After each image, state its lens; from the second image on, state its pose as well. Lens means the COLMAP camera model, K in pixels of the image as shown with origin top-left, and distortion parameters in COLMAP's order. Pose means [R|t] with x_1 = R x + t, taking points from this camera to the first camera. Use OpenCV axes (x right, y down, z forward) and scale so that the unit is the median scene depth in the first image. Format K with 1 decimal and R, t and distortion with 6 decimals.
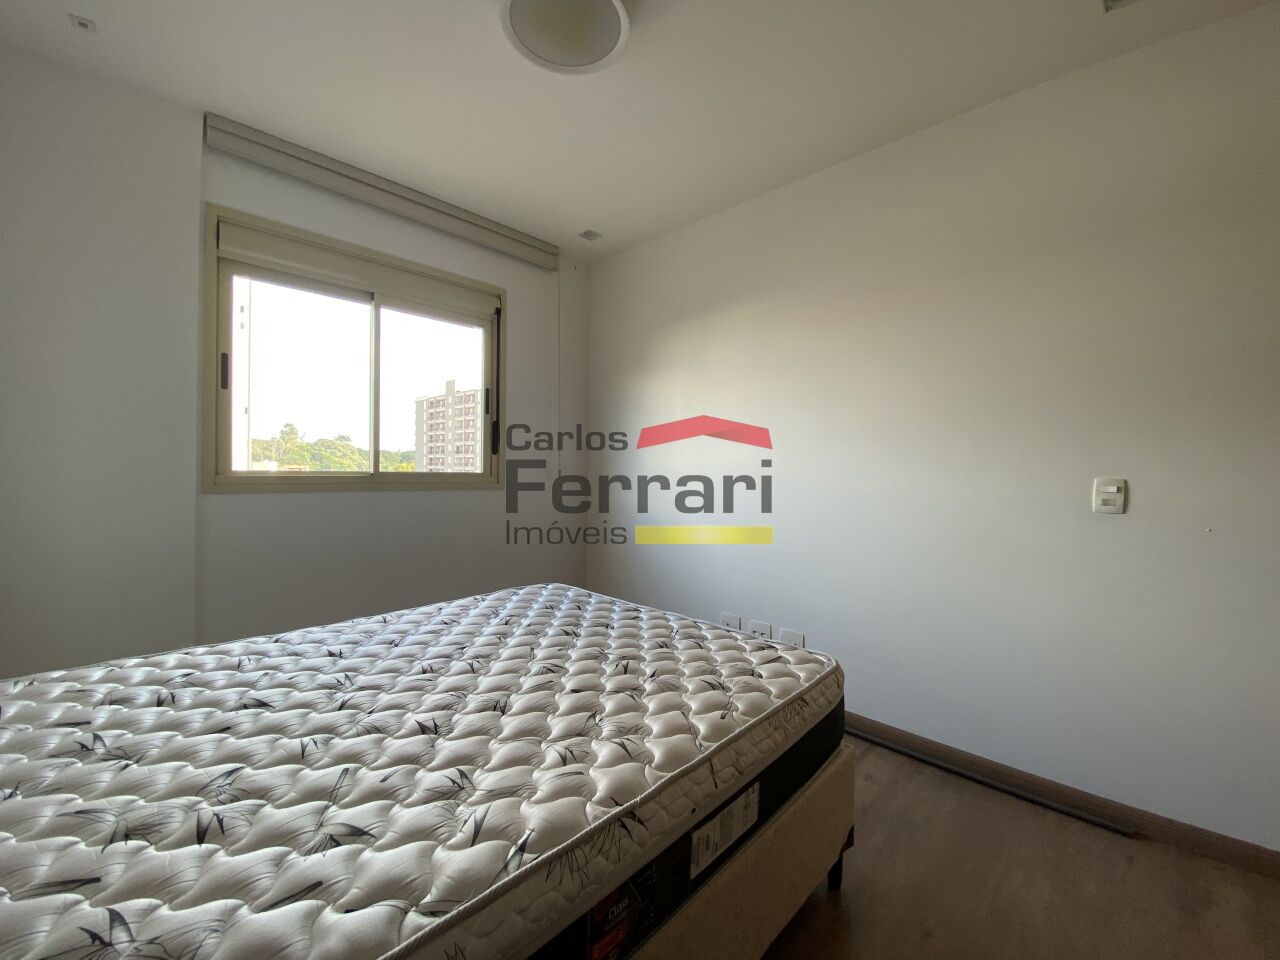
lens RADIAL K [[517.1, 0, 640.0], [0, 517.1, 480.0], [0, 0, 1]] dist [0.001032, -0.000092]
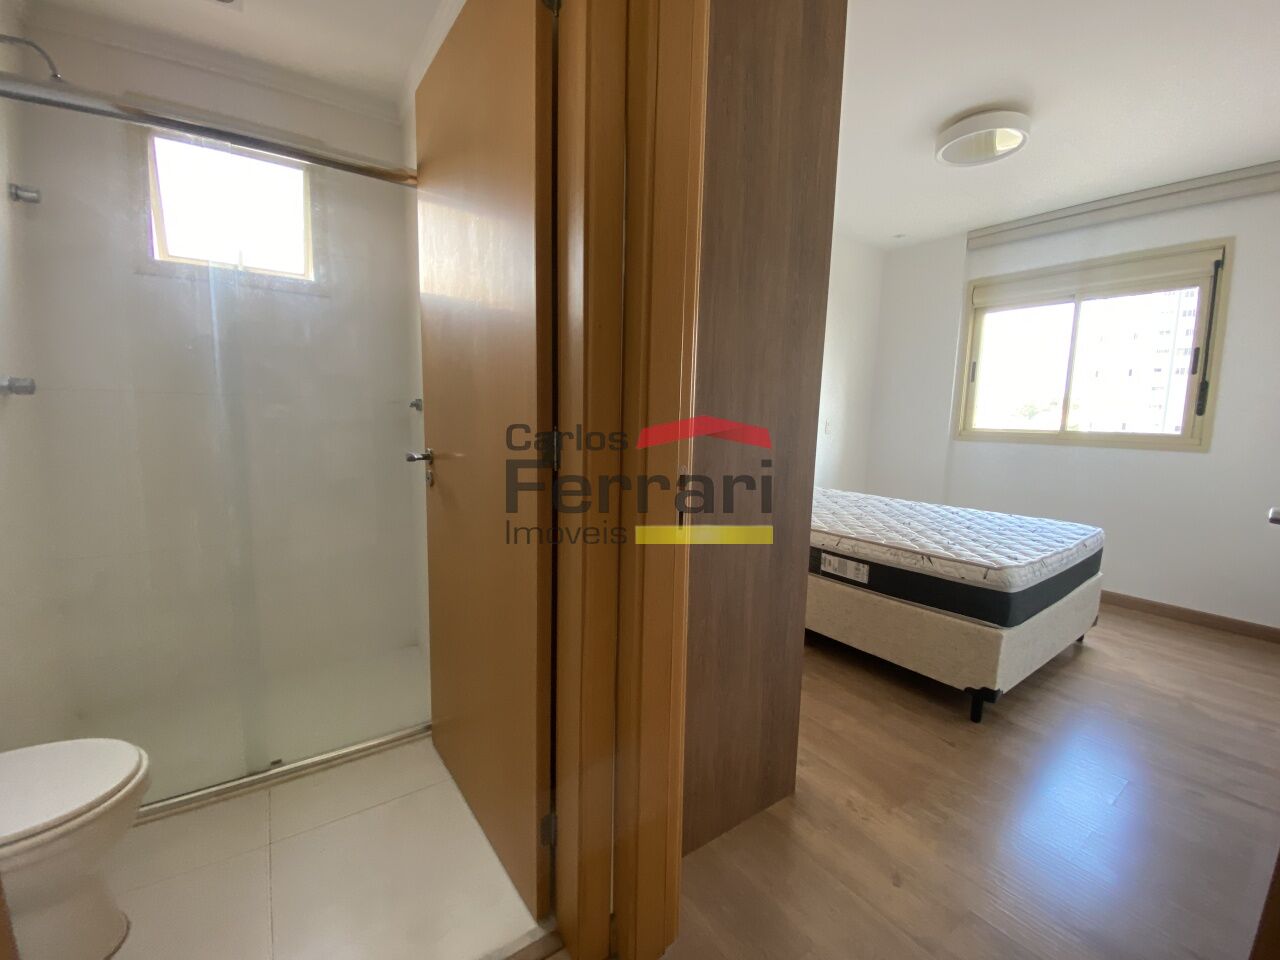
lens RADIAL K [[517.1, 0, 640.0], [0, 517.1, 480.0], [0, 0, 1]] dist [0.001032, -0.000092]
pose [[-0.163659, 0.102042, -0.981225, 1.076779], [-0.042878, 0.992960, 0.110415, 0.009921], [0.985585, 0.060144, -0.158131, 0.162578]]
